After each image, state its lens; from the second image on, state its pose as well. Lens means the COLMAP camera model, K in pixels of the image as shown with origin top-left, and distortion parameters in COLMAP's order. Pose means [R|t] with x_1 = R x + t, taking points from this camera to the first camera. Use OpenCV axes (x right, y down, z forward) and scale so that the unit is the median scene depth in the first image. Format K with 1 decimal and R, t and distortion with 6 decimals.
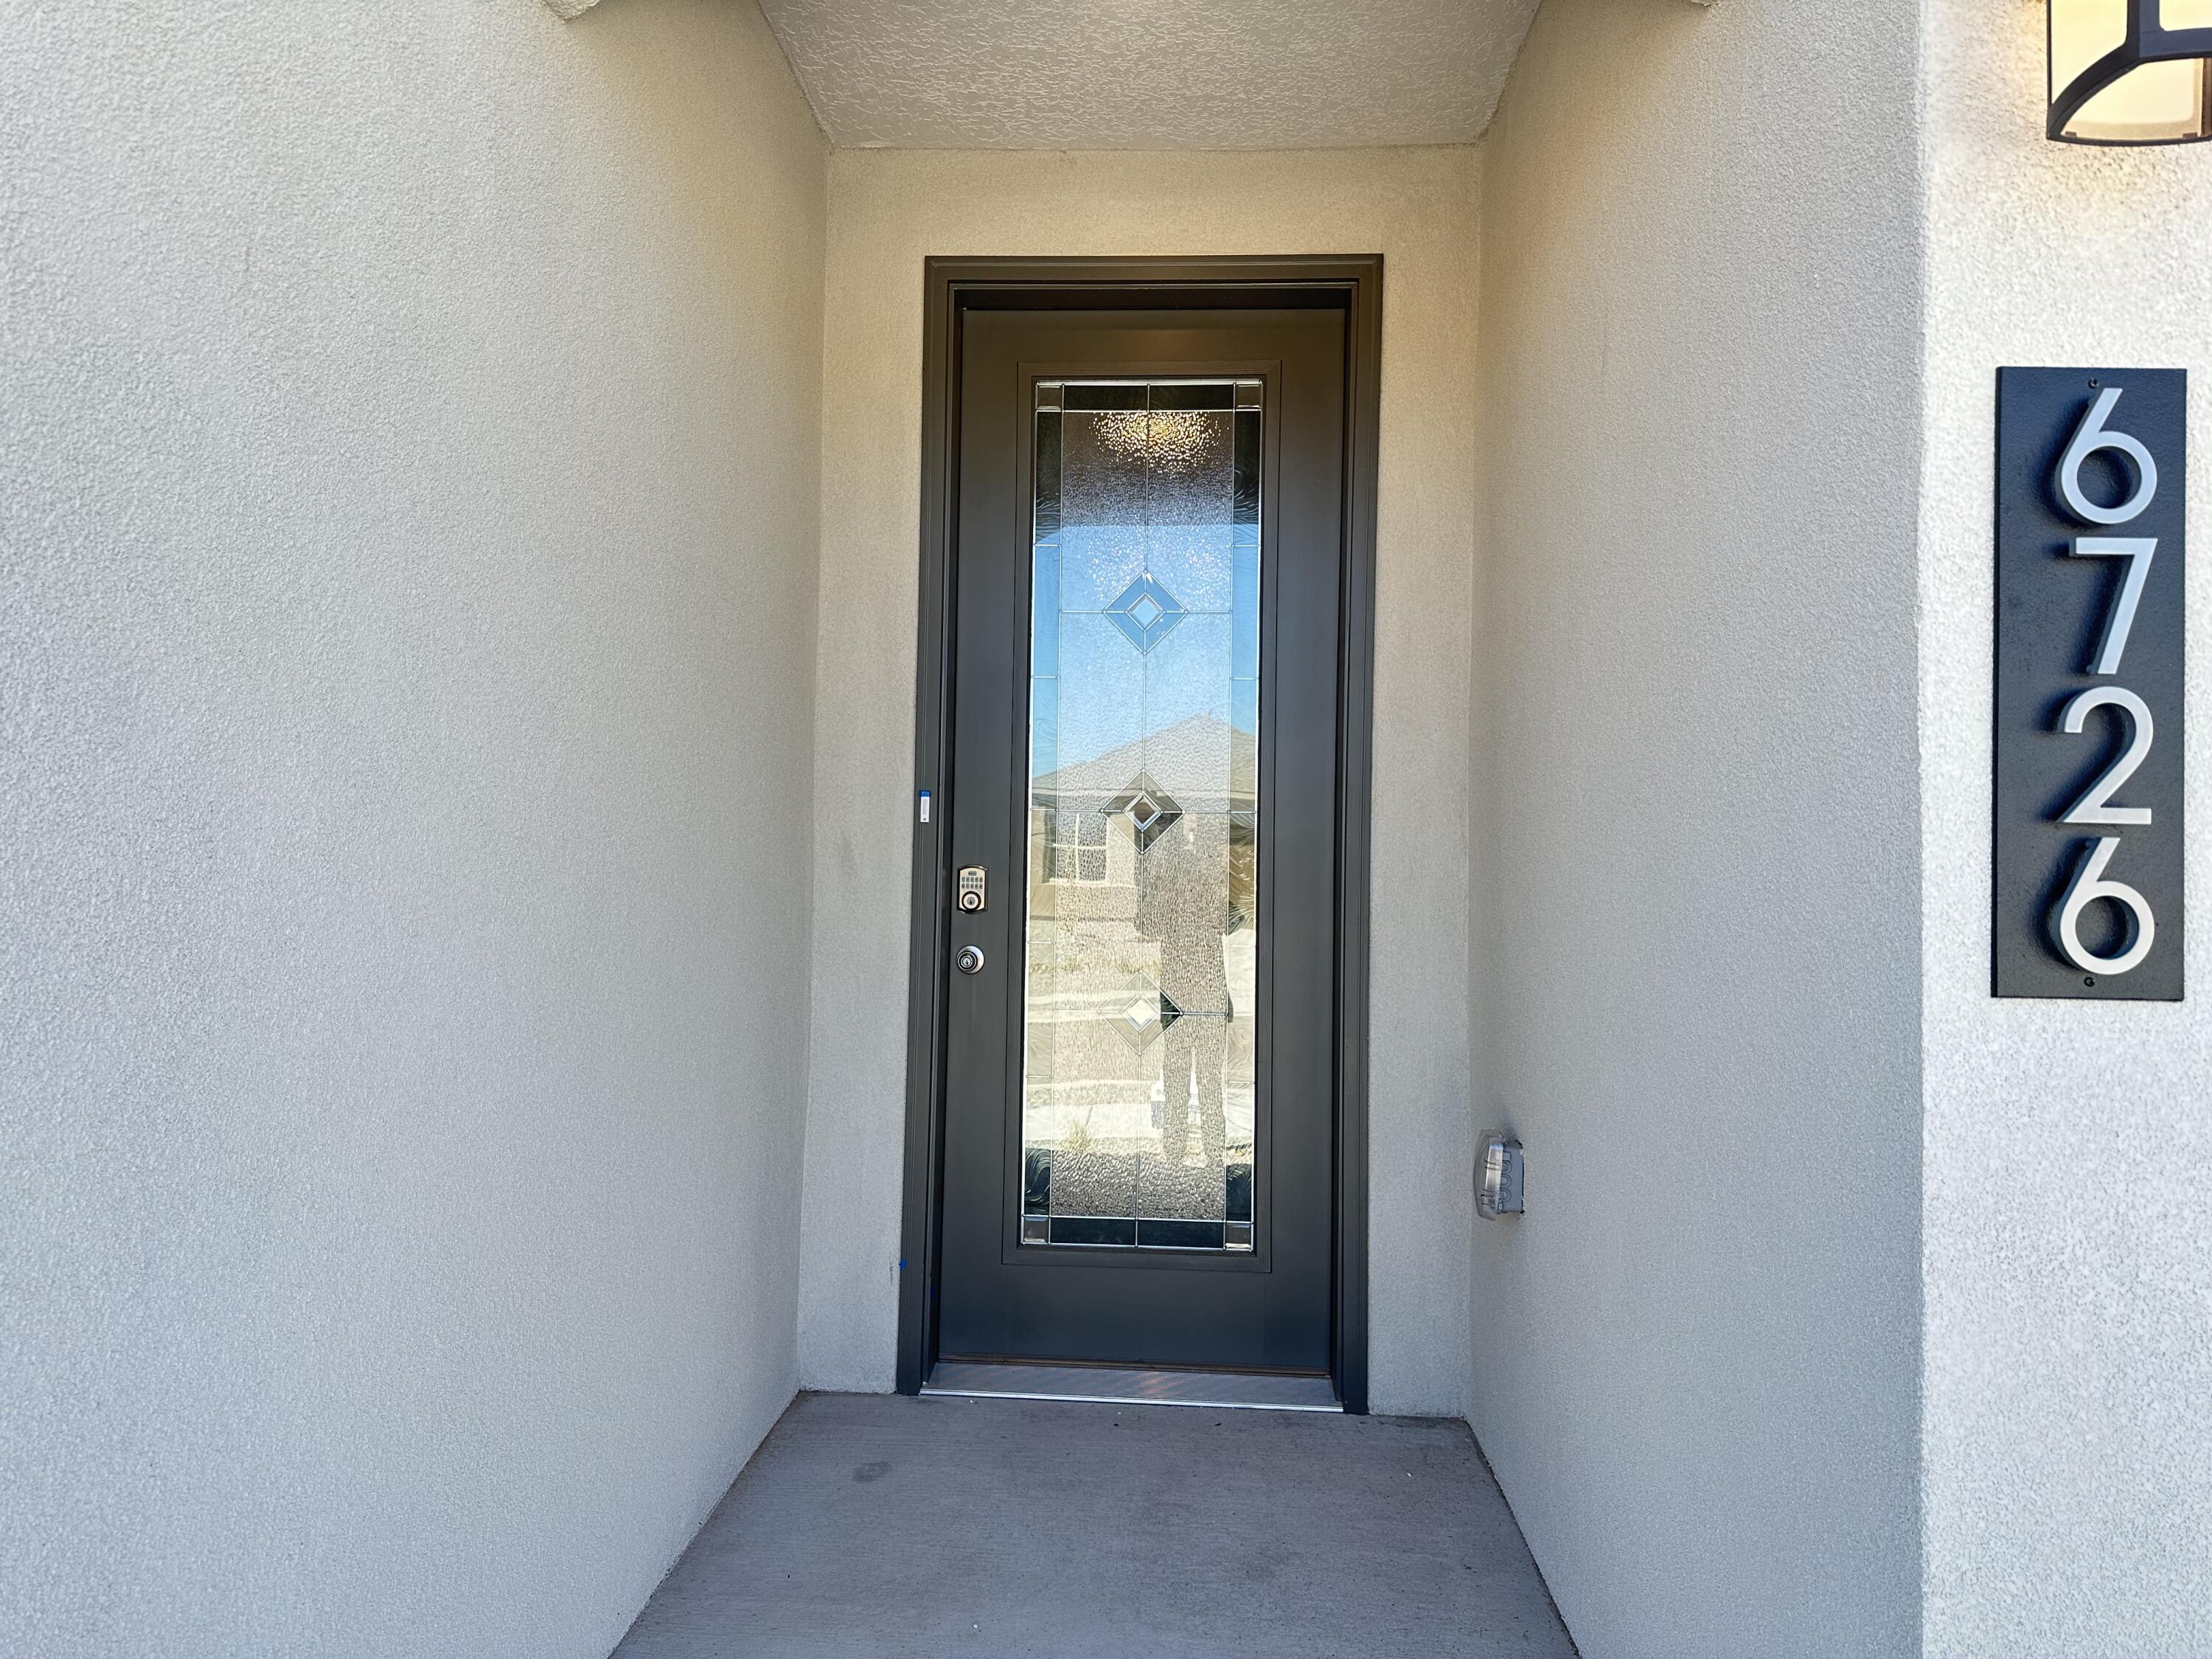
lens RADIAL K [[1571.3, 0, 1106.0], [0, 1571.3, 829.5], [0, 0, 1]] dist [0.090140, -0.000126]
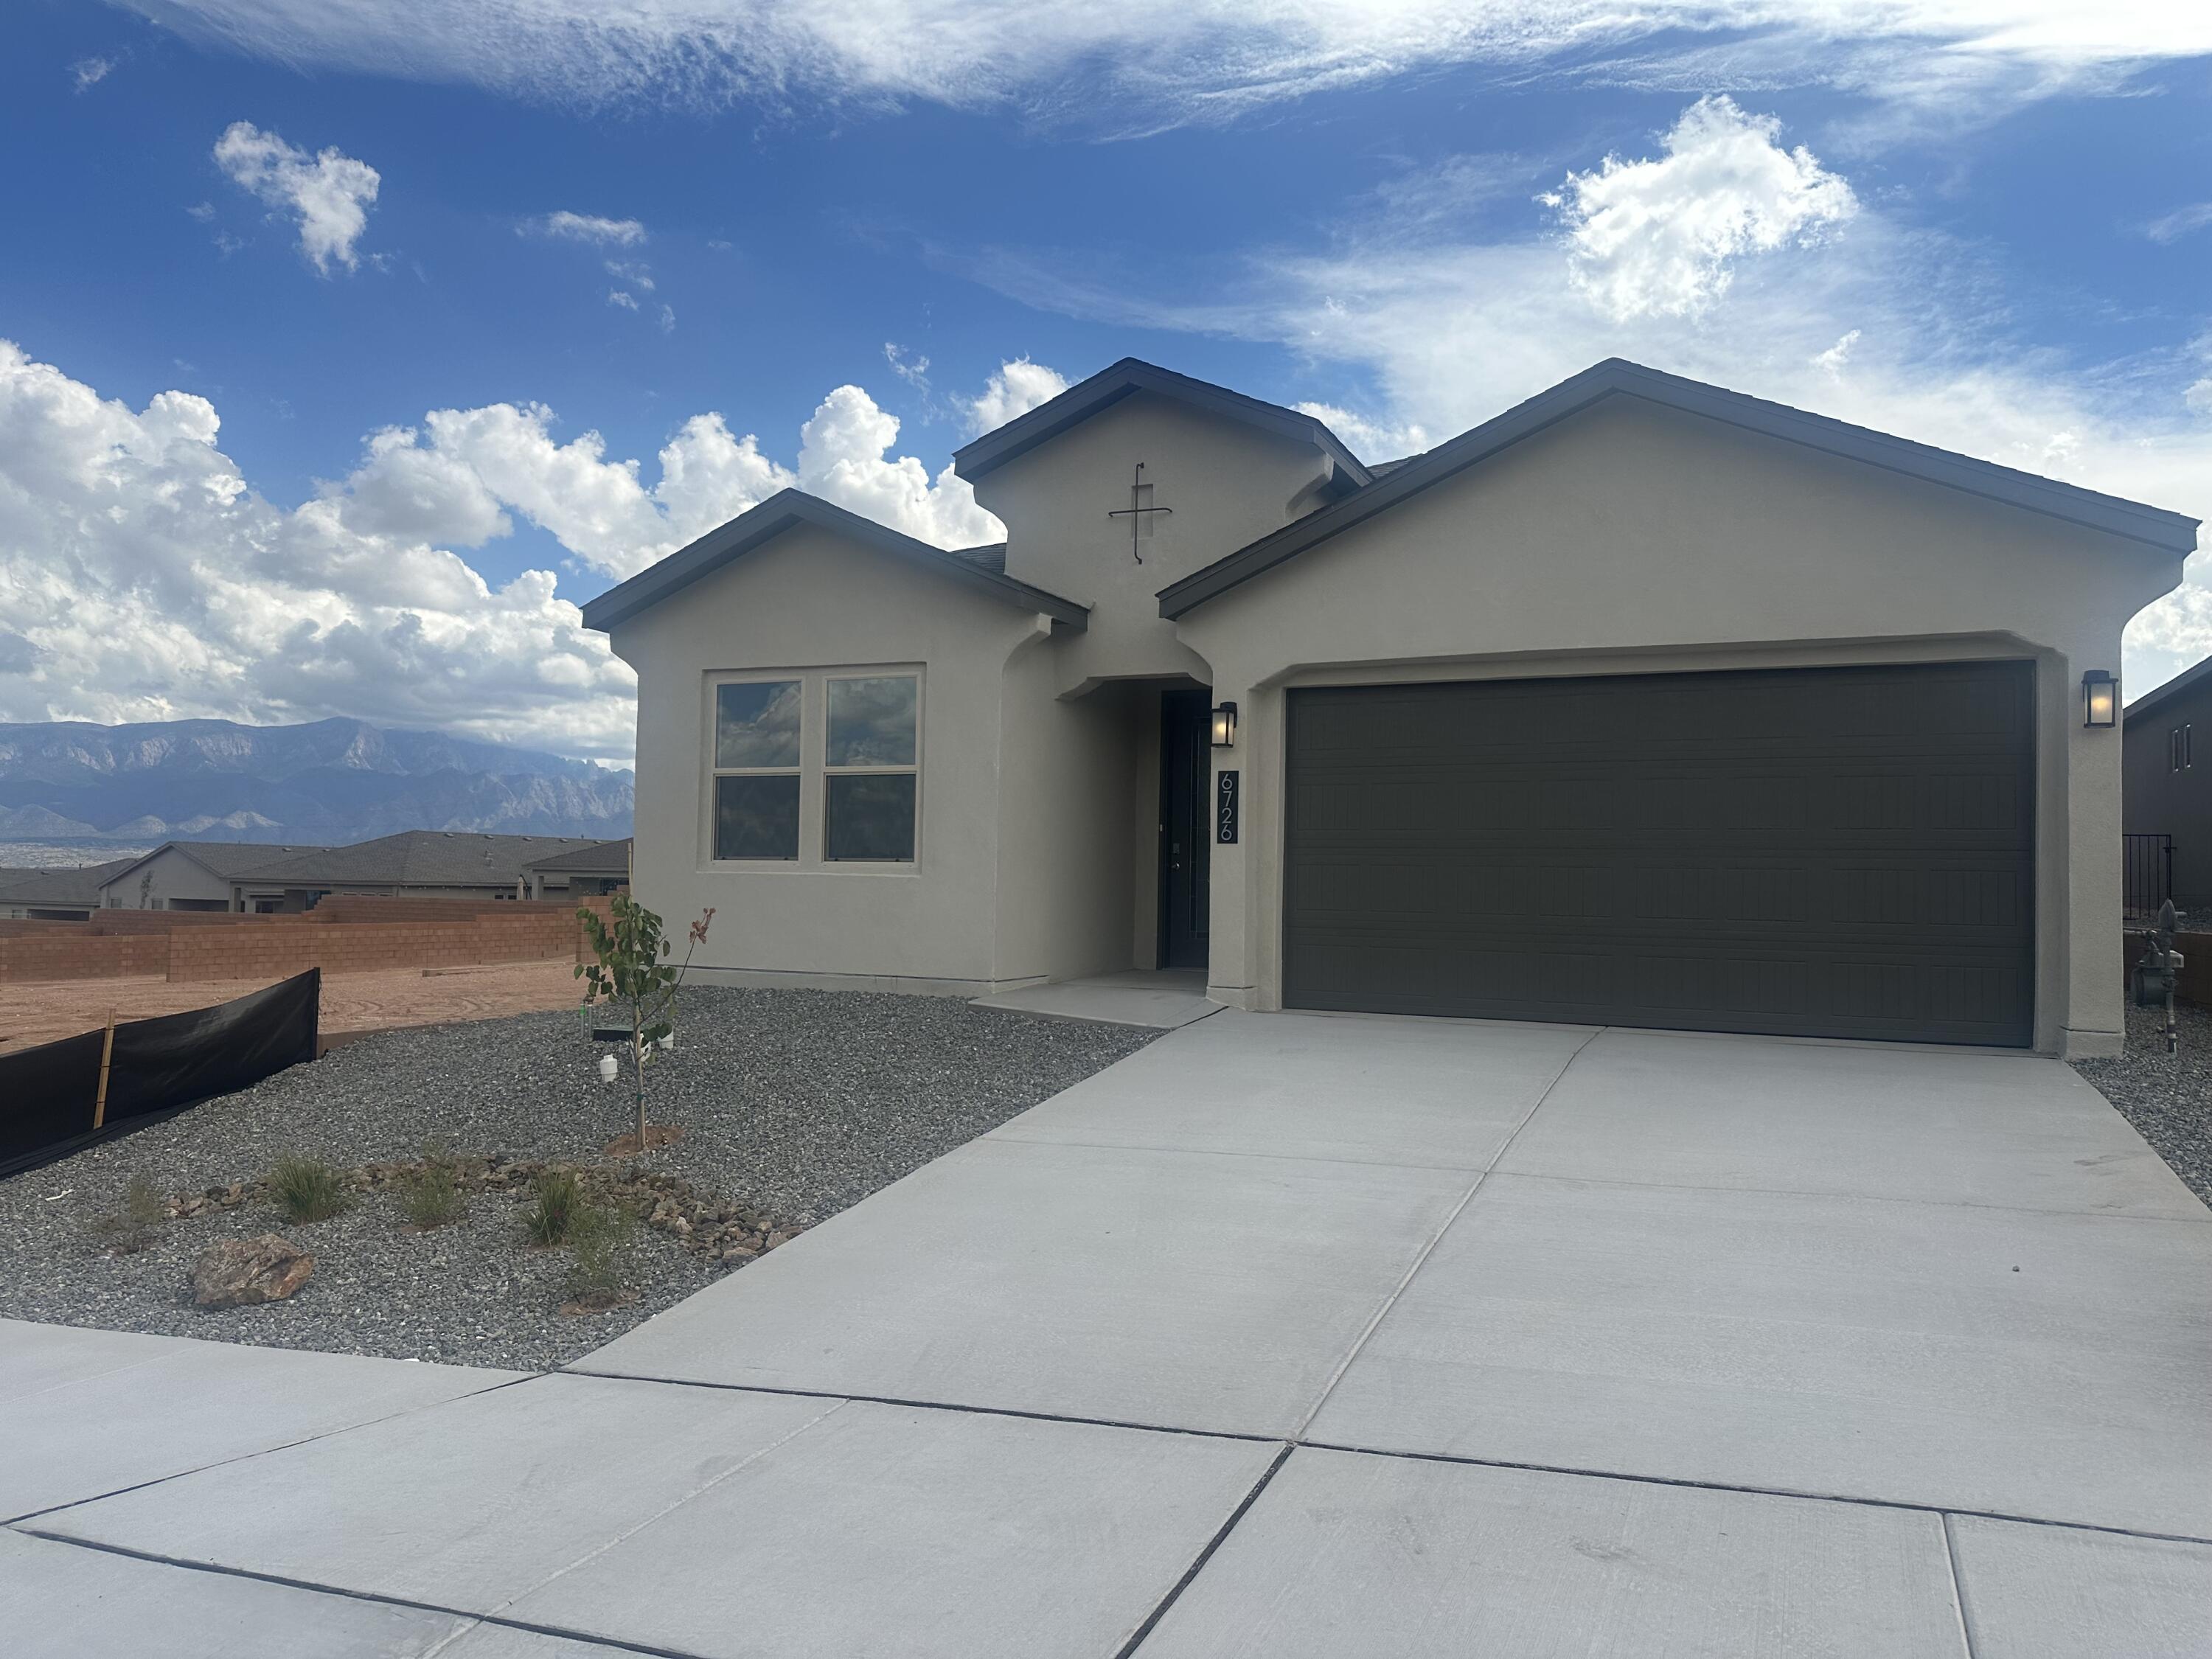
lens RADIAL K [[1571.3, 0, 1106.0], [0, 1571.3, 829.5], [0, 0, 1]] dist [0.090140, -0.000126]
pose [[0.928342, -0.017008, -0.371339, 3.082292], [0.005984, 0.999507, -0.030819, 0.276719], [0.371680, 0.026388, 0.927986, -6.926555]]
